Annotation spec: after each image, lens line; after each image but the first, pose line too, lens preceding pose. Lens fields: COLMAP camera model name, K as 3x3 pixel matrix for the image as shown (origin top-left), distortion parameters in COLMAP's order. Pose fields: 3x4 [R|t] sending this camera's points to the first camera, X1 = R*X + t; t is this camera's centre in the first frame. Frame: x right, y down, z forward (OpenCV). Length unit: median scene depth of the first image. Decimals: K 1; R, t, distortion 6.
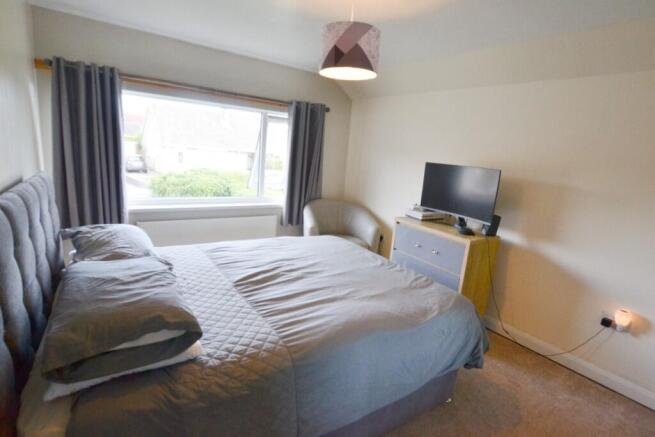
lens RADIAL K [[334.3, 0, 327.5], [0, 334.3, 218.5], [0, 0, 1]] dist [-0.019306, -0.000444]
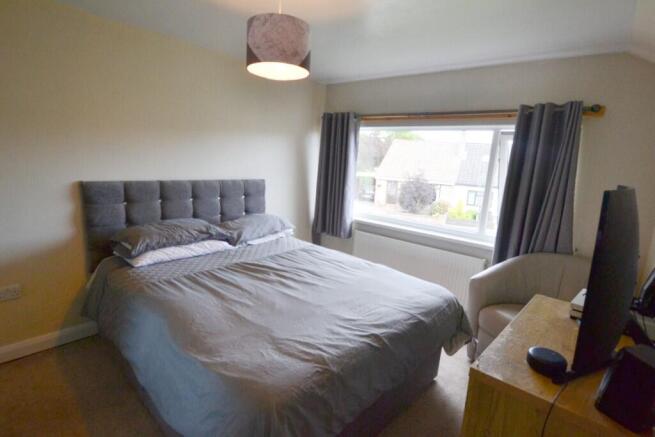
lens RADIAL K [[334.3, 0, 327.5], [0, 334.3, 218.5], [0, 0, 1]] dist [-0.019306, -0.000444]
pose [[0.242313, 0.108889, -0.964068, 0.872933], [-0.240726, 0.969356, 0.048982, -0.095545], [0.939859, 0.220207, 0.261100, 0.820000]]
